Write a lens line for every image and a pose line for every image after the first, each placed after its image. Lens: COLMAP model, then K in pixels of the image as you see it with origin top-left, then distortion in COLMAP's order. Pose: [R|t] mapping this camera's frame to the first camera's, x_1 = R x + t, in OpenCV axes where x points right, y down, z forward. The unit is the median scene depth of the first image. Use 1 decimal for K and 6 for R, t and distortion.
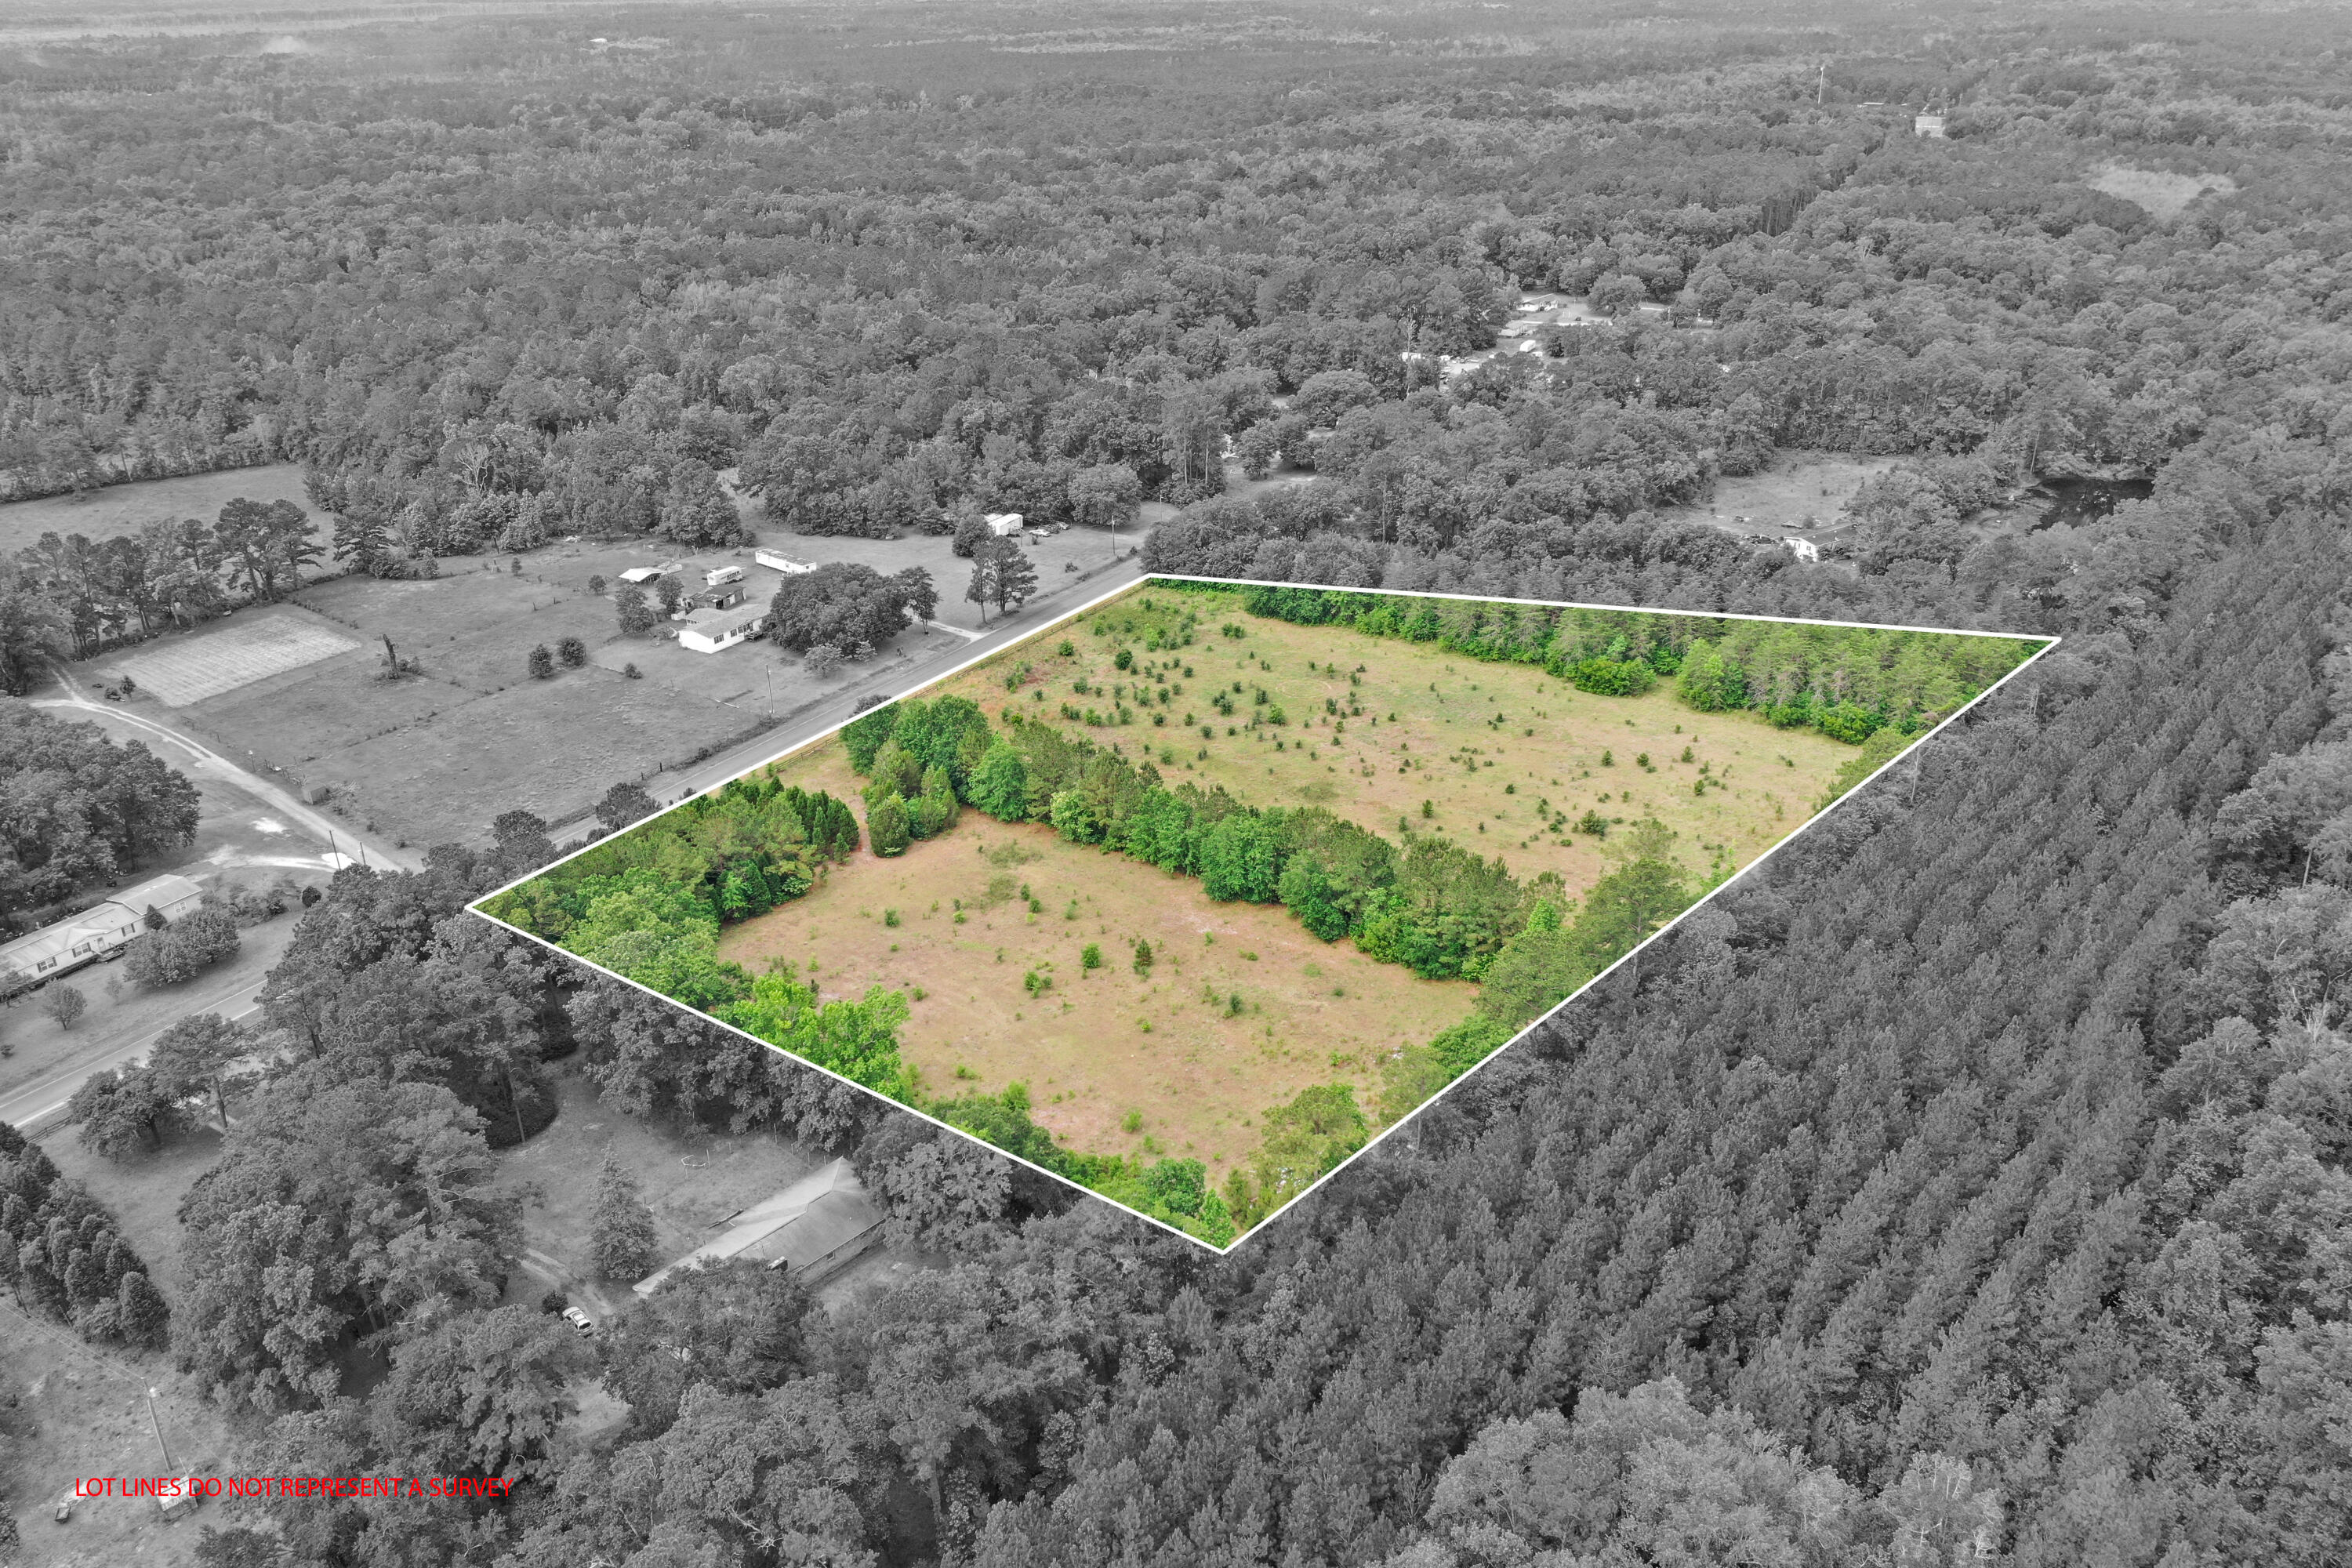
lens RADIAL K [[1852.9, 0, 1176.0], [0, 1852.9, 784.0], [0, 0, 1]] dist [-0.005976, 0.003519]
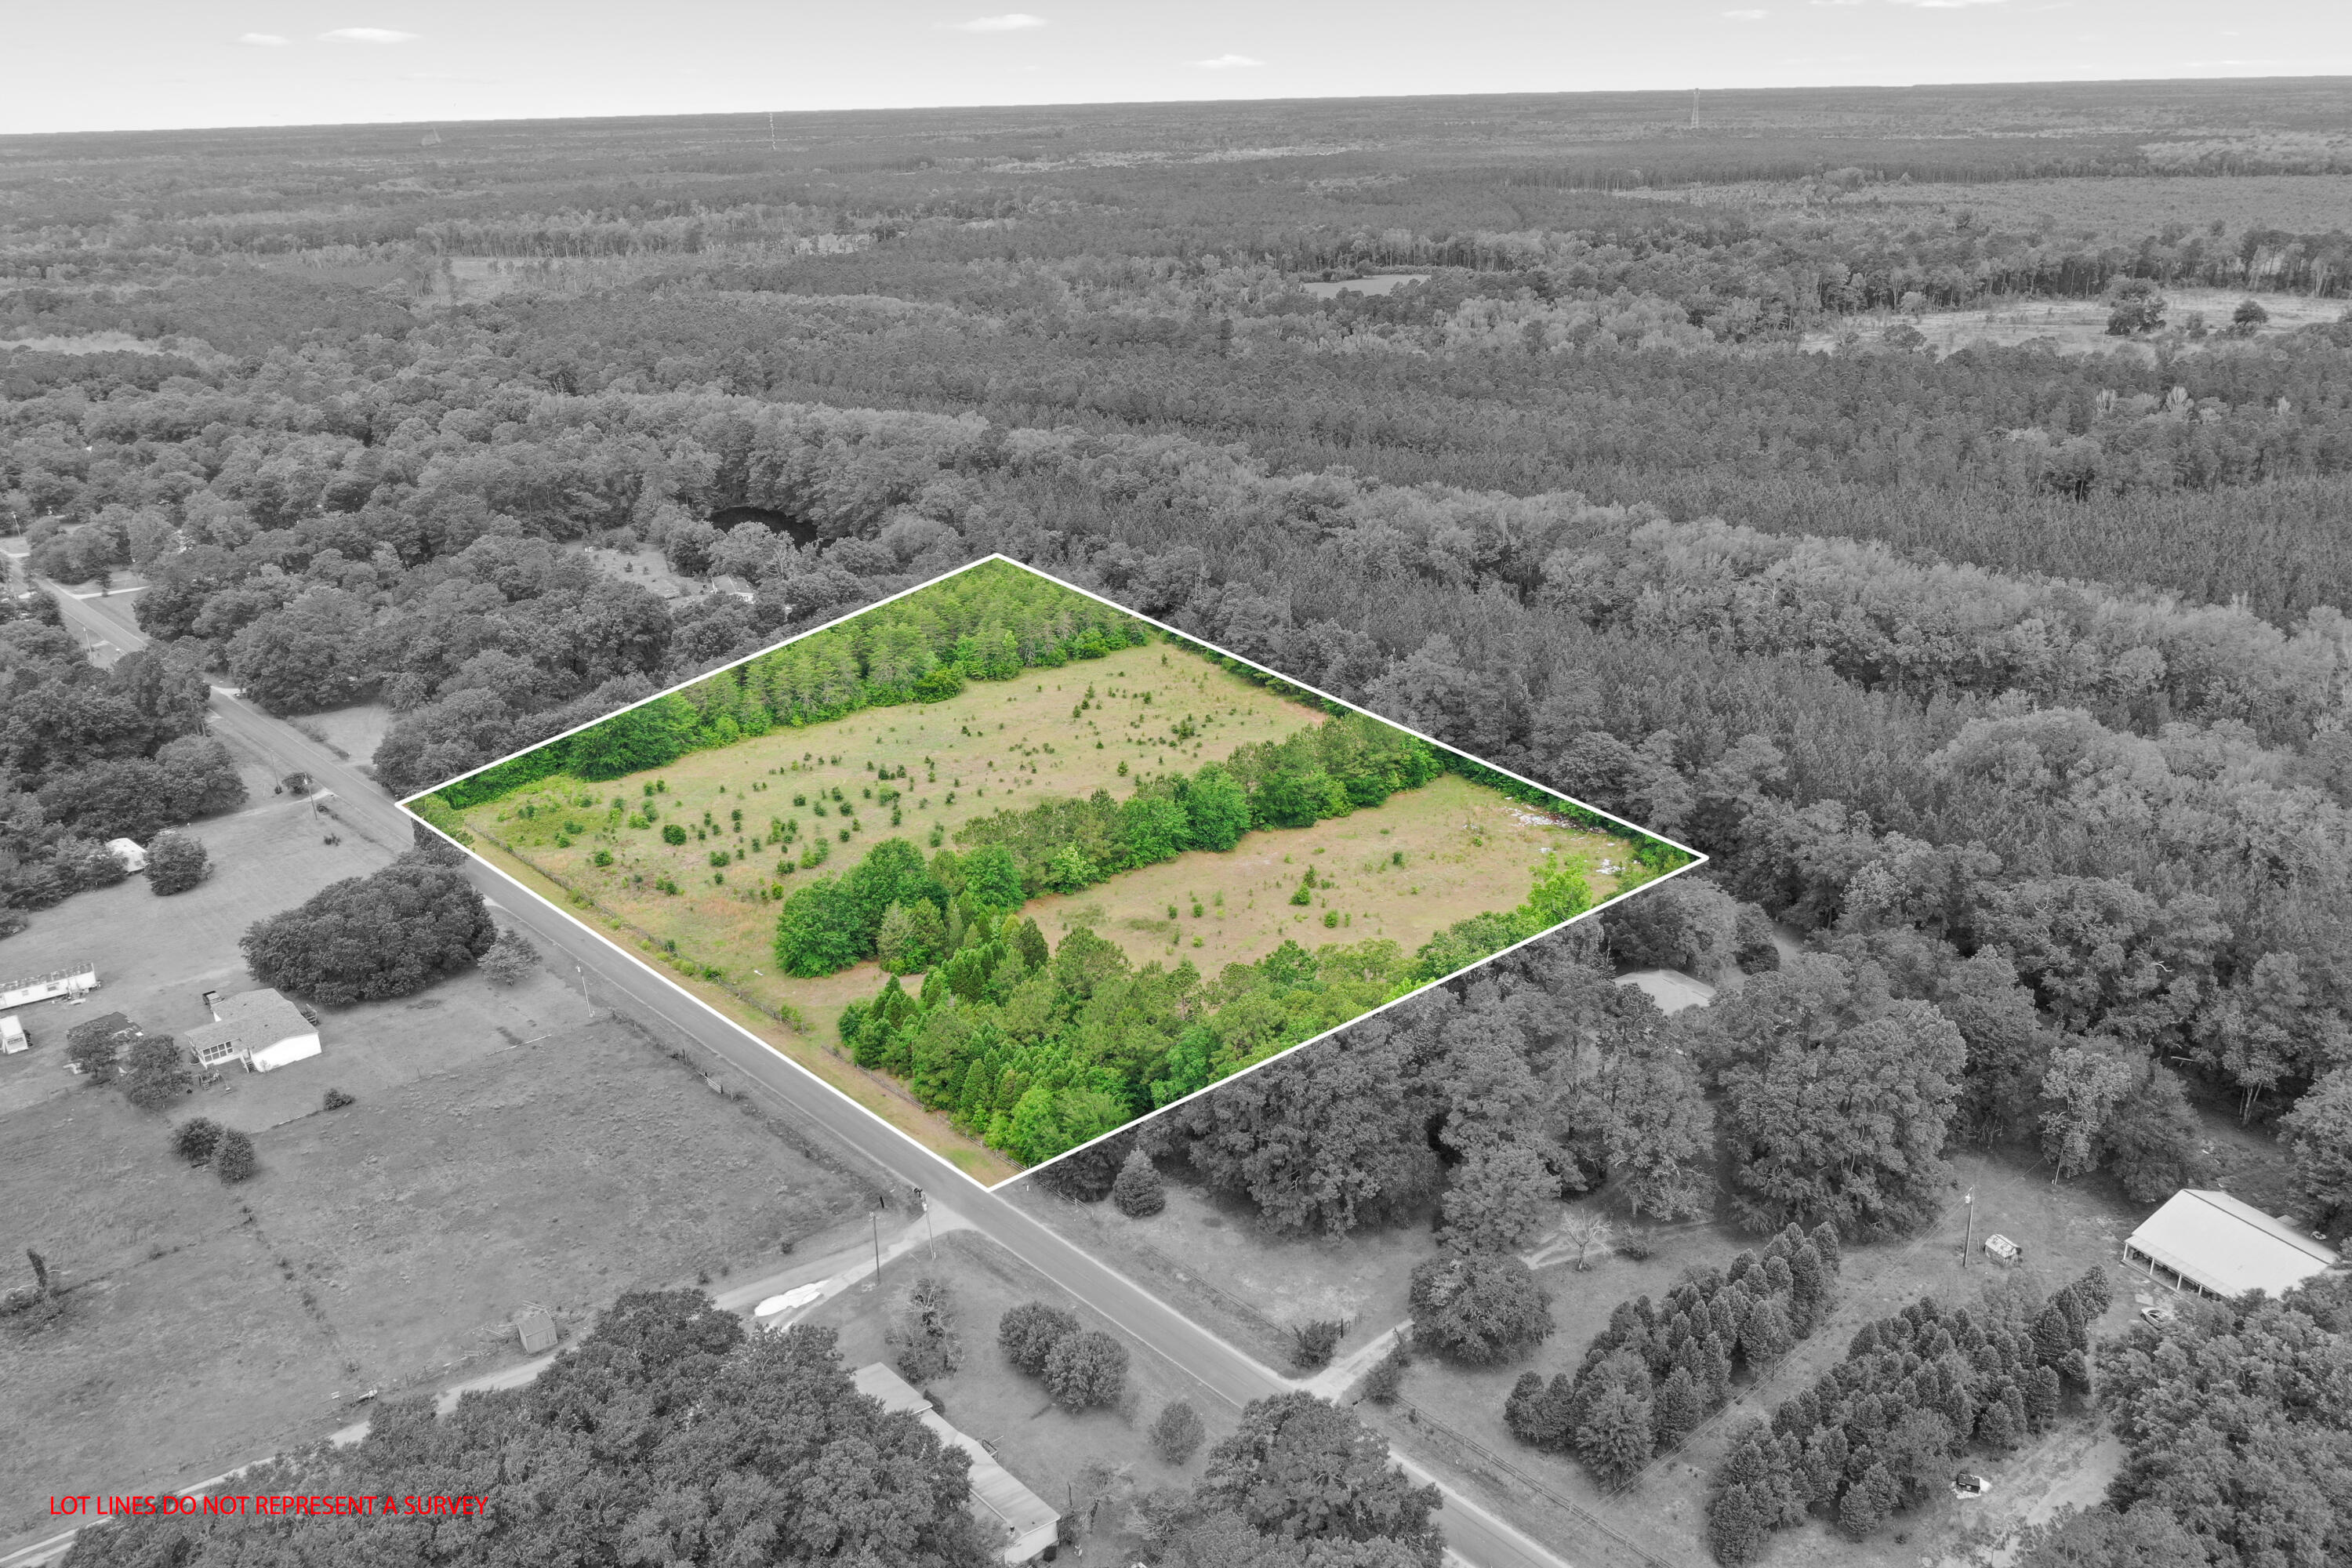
lens RADIAL K [[1852.9, 0, 1176.0], [0, 1852.9, 784.0], [0, 0, 1]] dist [-0.005976, 0.003519]
pose [[0.259050, -0.333128, 0.906598, -0.801570], [0.413219, 0.886625, 0.207717, -0.179735], [-0.873008, 0.320814, 0.367335, 0.434278]]
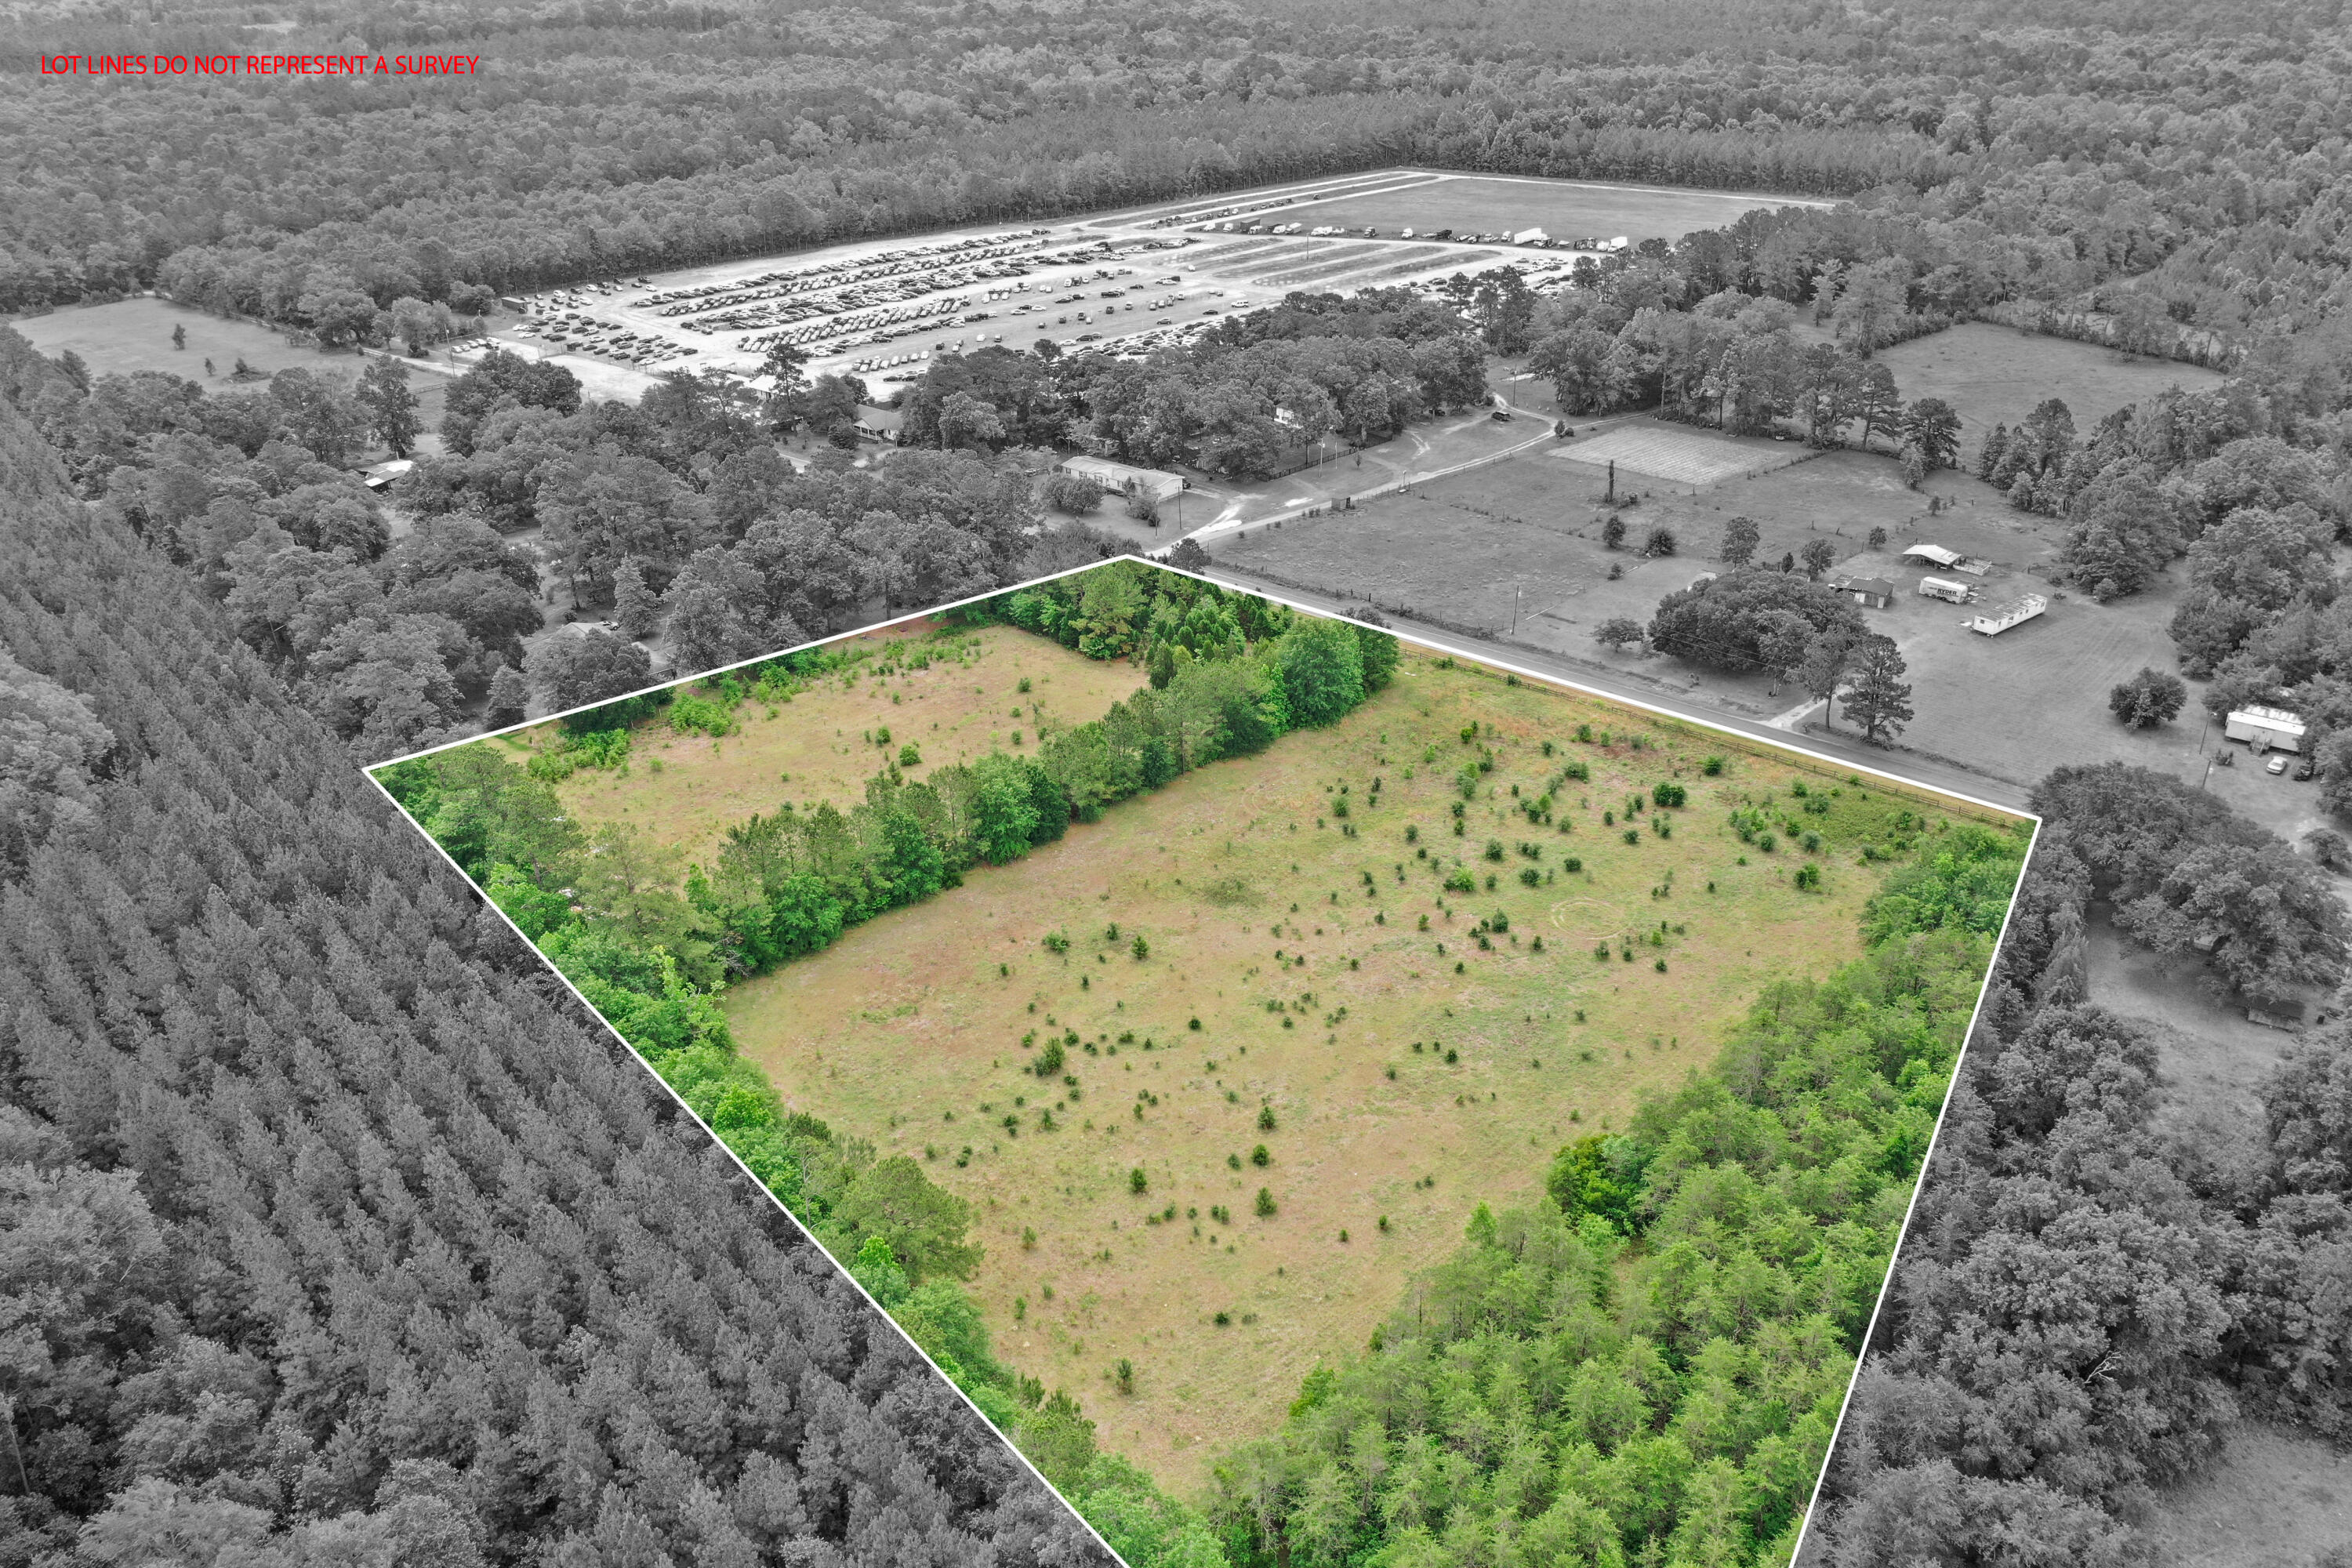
lens RADIAL K [[1852.9, 0, 1176.0], [0, 1852.9, 784.0], [0, 0, 1]] dist [-0.005976, 0.003519]
pose [[-0.146923, 0.464023, -0.873554, 0.655557], [-0.386646, 0.785932, 0.482509, -0.356477], [0.910450, 0.408648, 0.063941, 0.774774]]
